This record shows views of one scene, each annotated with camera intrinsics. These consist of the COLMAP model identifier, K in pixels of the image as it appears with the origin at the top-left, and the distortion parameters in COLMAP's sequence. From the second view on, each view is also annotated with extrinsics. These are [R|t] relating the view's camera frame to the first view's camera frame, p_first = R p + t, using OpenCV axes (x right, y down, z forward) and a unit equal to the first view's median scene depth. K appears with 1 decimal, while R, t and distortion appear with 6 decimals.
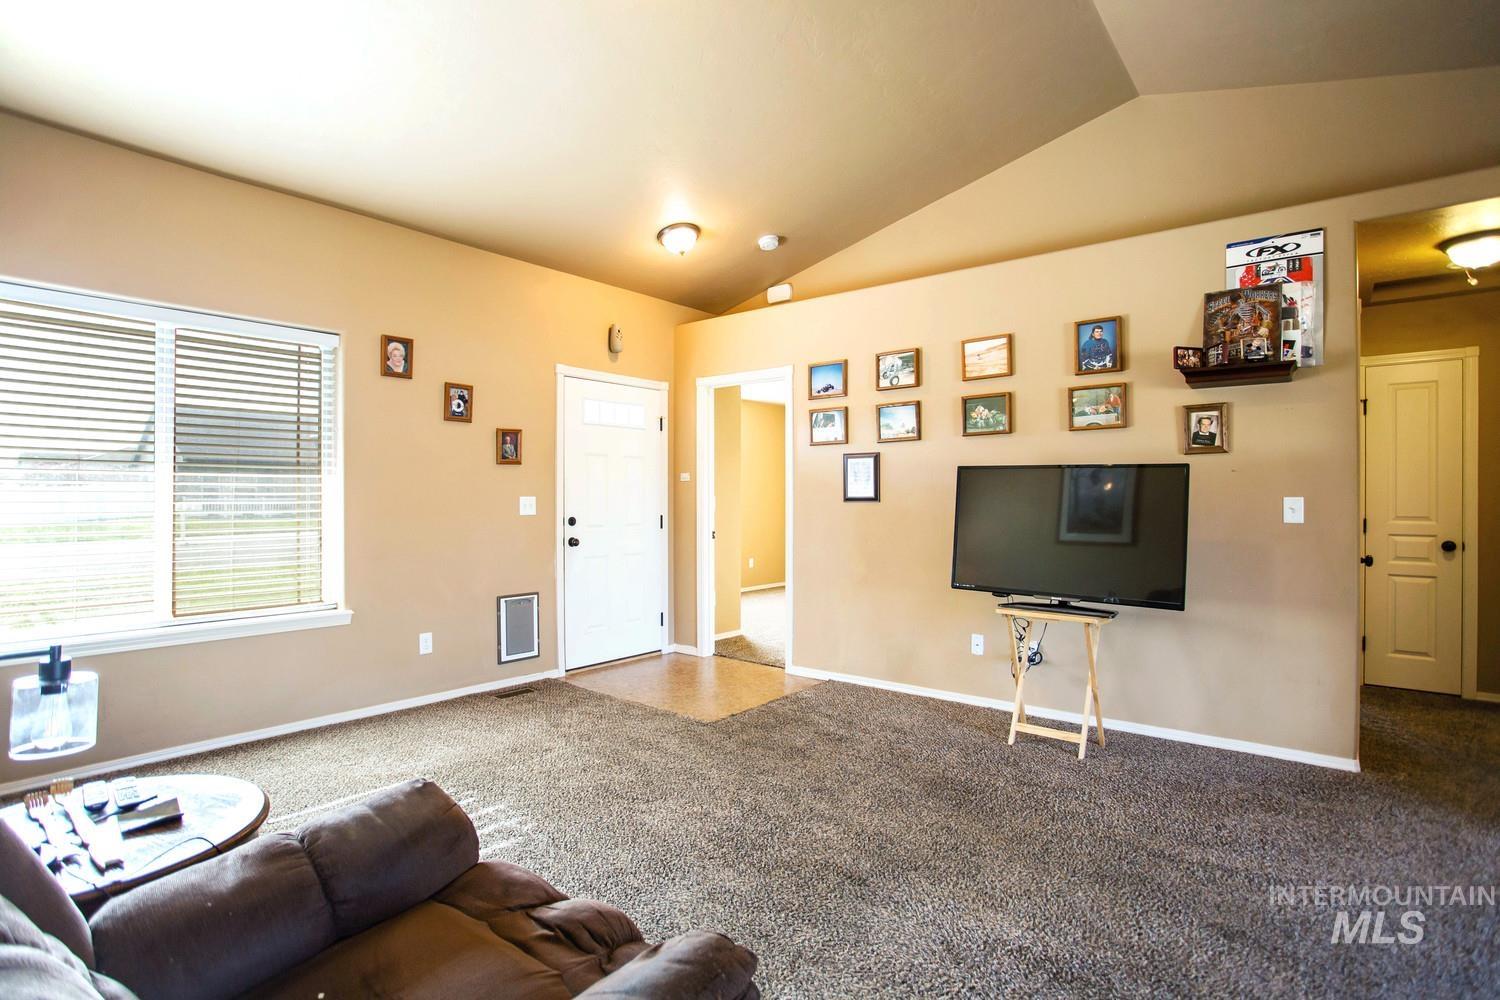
lens RADIAL K [[736.5, 0, 746.4], [0, 736.5, 498.2], [0, 0, 1]] dist [-0.063291, 0.025230]
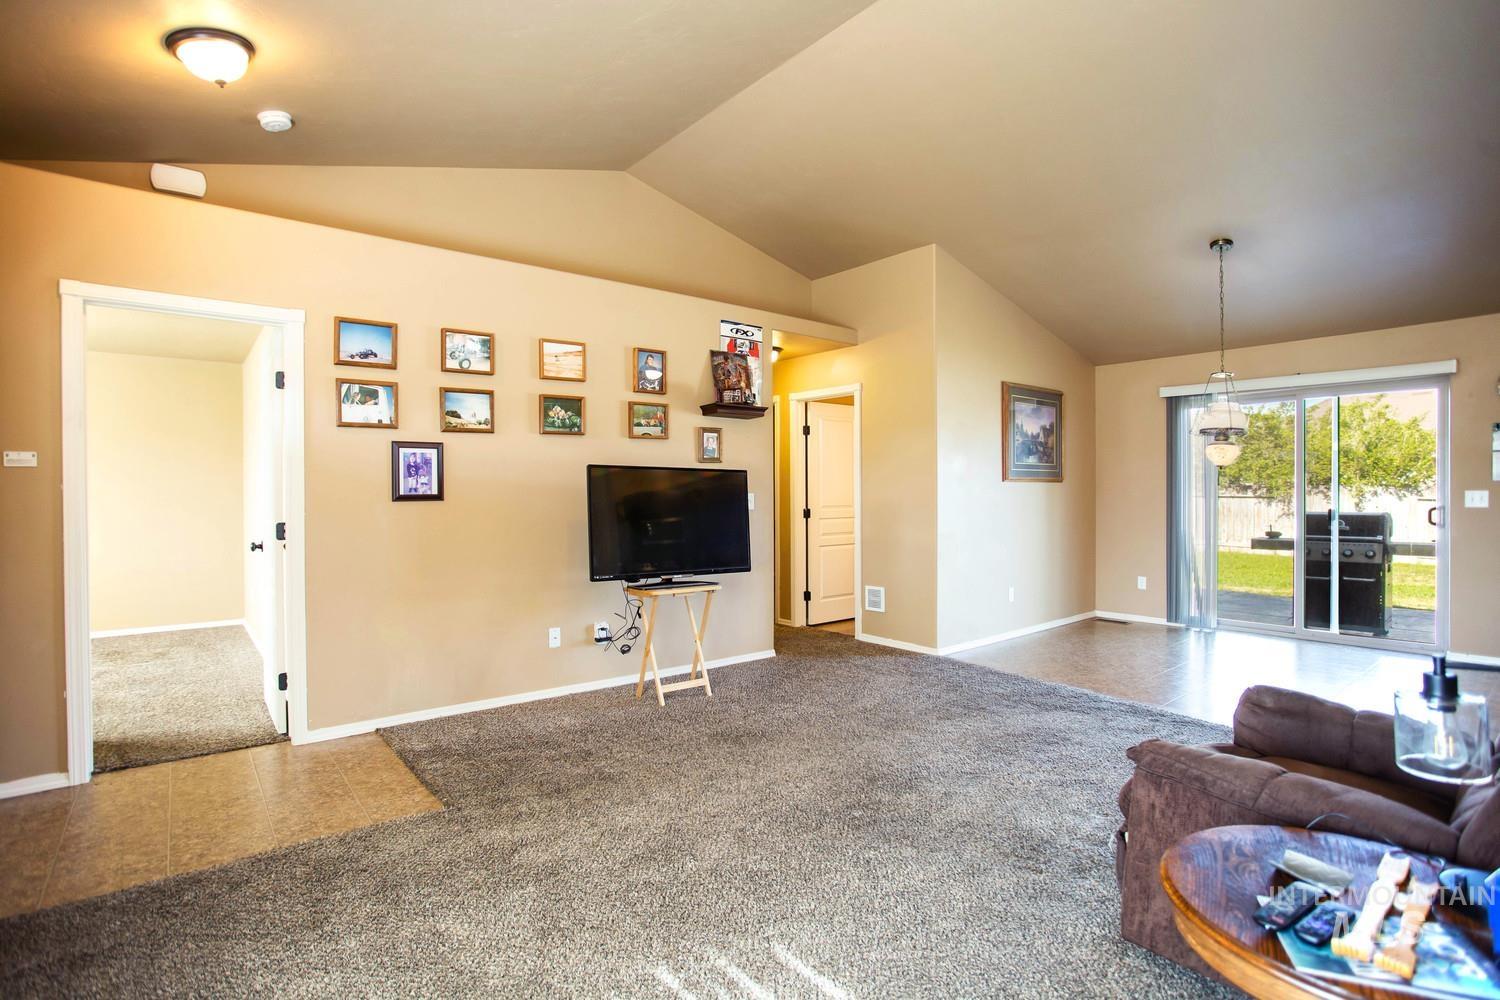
lens RADIAL K [[736.5, 0, 751.3], [0, 736.5, 497.4], [0, 0, 1]] dist [-0.063291, 0.025230]
pose [[0.190643, -0.009195, 0.981616, -0.636320], [0.008345, 0.999935, 0.007746, -0.002986], [-0.981624, 0.006715, 0.190708, 0.530687]]
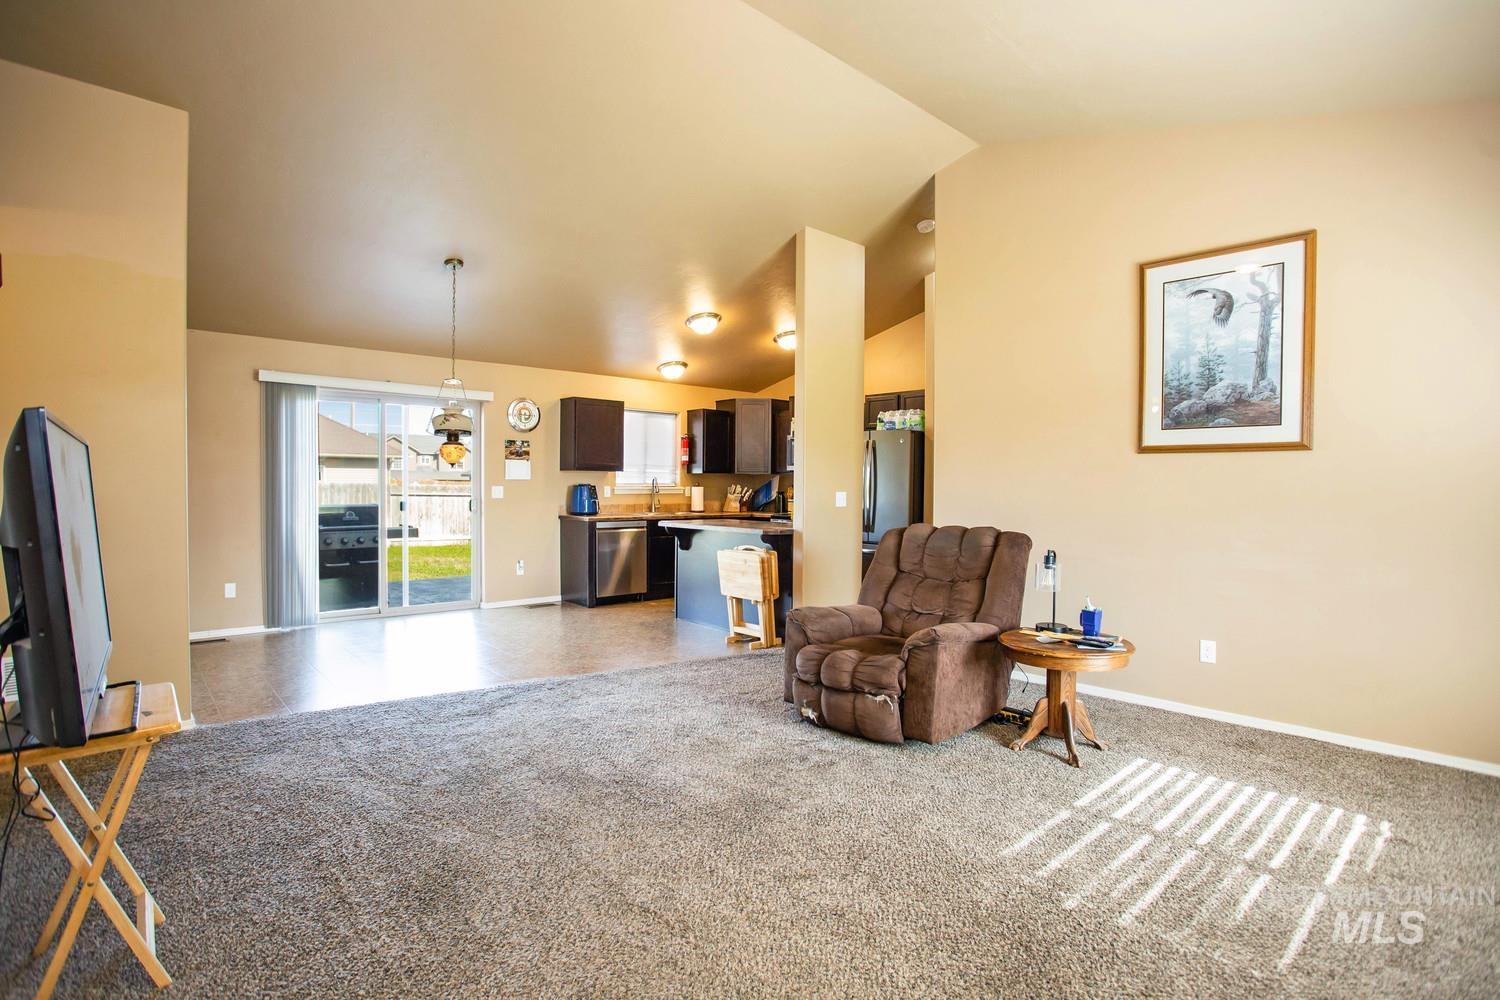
lens RADIAL K [[736.5, 0, 744.7], [0, 736.5, 498.8], [0, 0, 1]] dist [-0.063291, 0.025230]
pose [[-0.988299, -0.011664, 0.152085, -0.087338], [-0.008471, 0.999730, 0.021630, -0.008607], [-0.152296, 0.020089, -0.988131, 1.187778]]
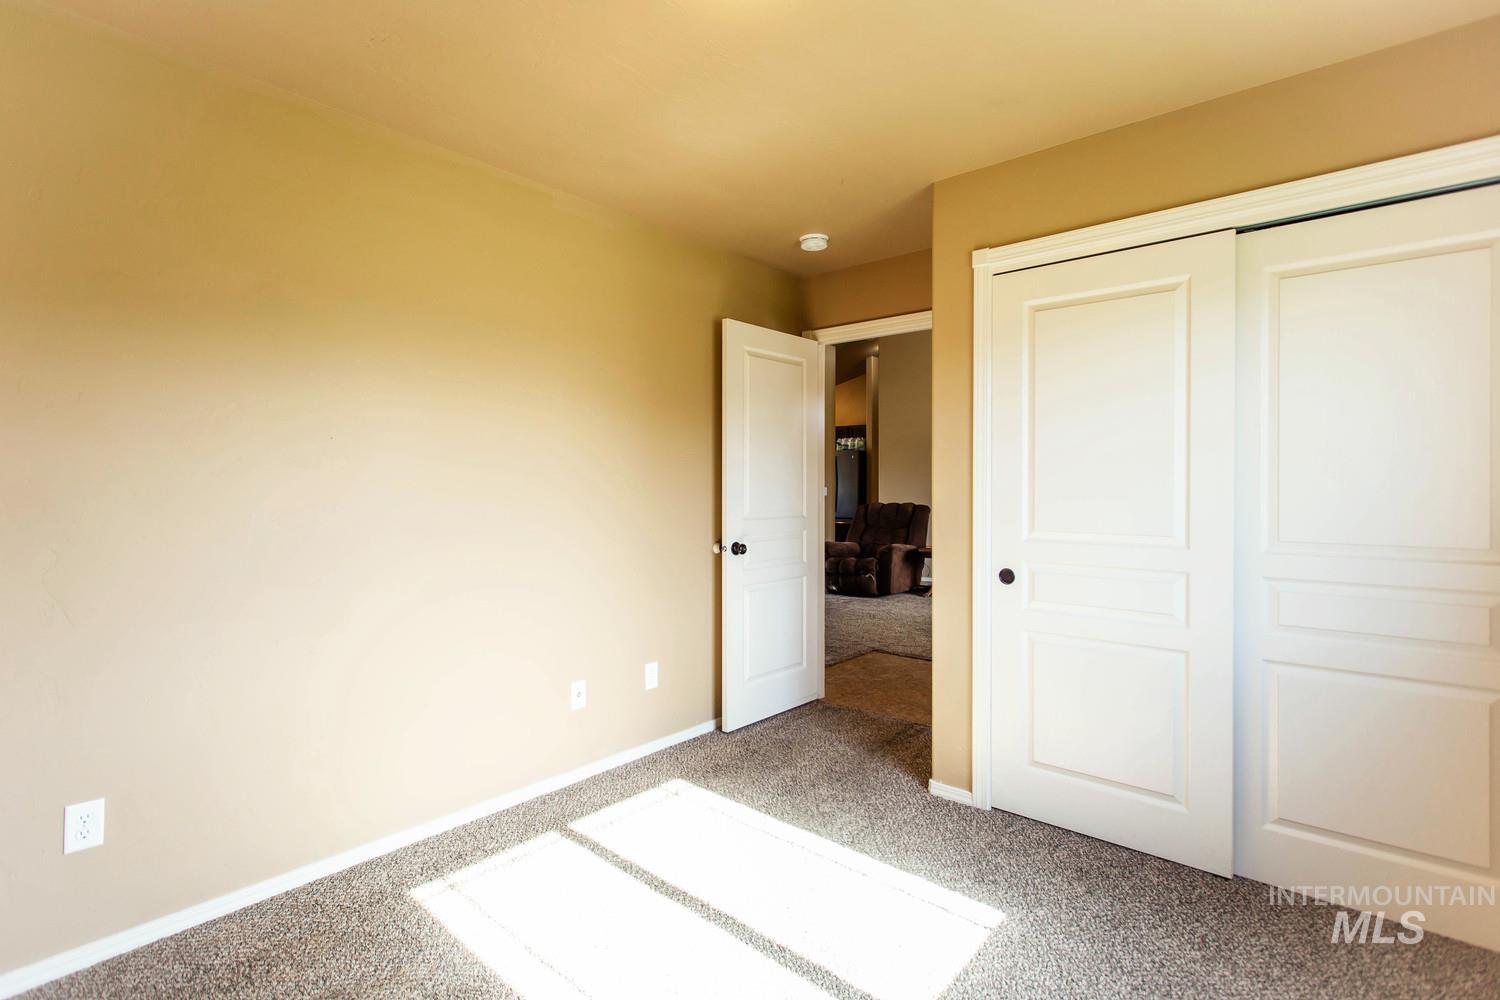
lens RADIAL K [[736.5, 0, 747.9], [0, 736.5, 490.8], [0, 0, 1]] dist [-0.063291, 0.025230]
pose [[-0.999871, -0.002707, 0.015862, 0.156886], [-0.002612, 0.999979, 0.005974, 0.004998], [-0.015878, 0.005932, -0.999856, 2.214036]]
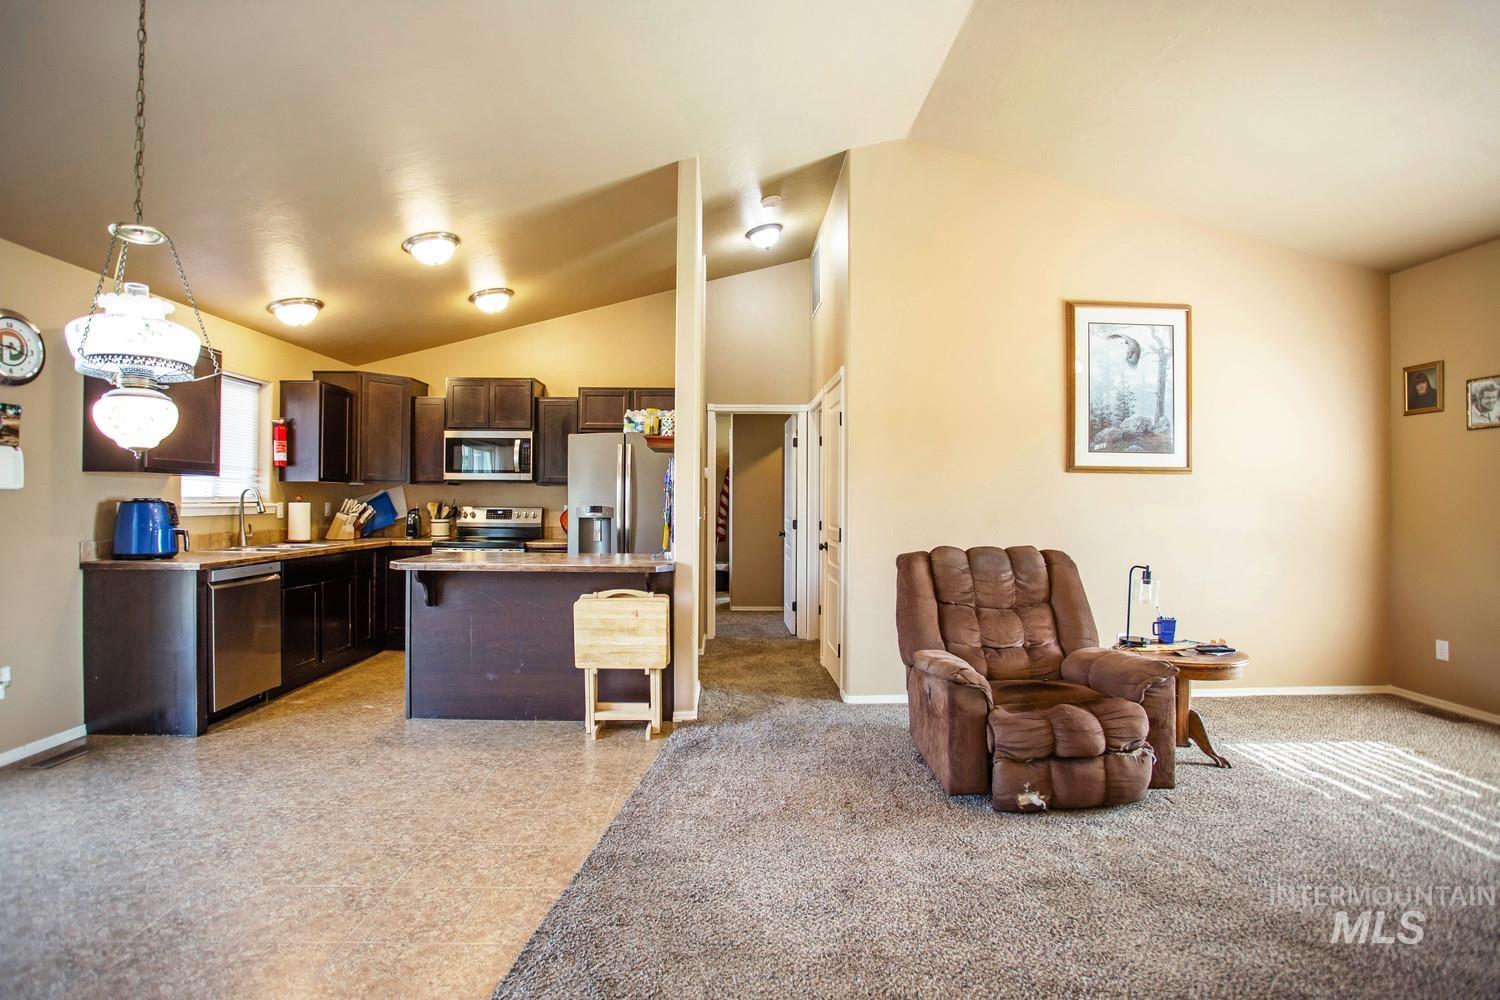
lens RADIAL K [[736.5, 0, 744.4], [0, 736.5, 498.7], [0, 0, 1]] dist [-0.063291, 0.025230]
pose [[-0.753736, -0.008114, -0.657128, 0.608013], [-0.008825, 0.999959, -0.002224, -0.007224], [0.657118, 0.004122, -0.753776, 0.641997]]
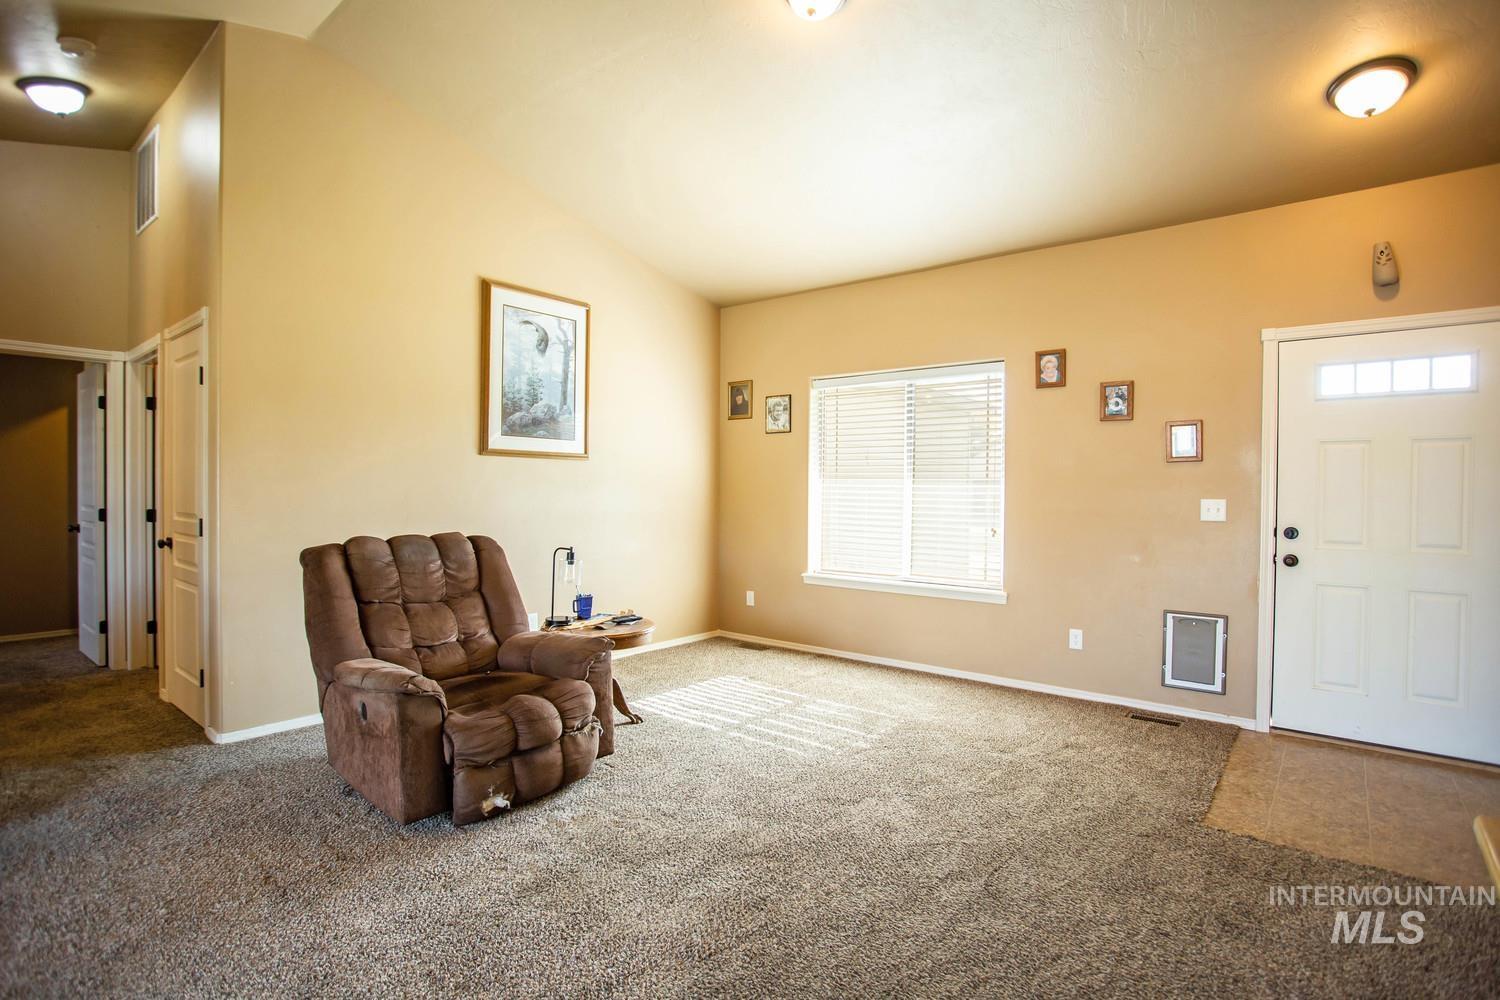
lens RADIAL K [[736.5, 0, 744.2], [0, 736.5, 499.1], [0, 0, 1]] dist [-0.063291, 0.025230]
pose [[-0.006264, 0.010975, -0.999920, 0.589751], [-0.012026, 0.999867, 0.011050, -0.005546], [0.999908, 0.012095, -0.006131, 0.529703]]
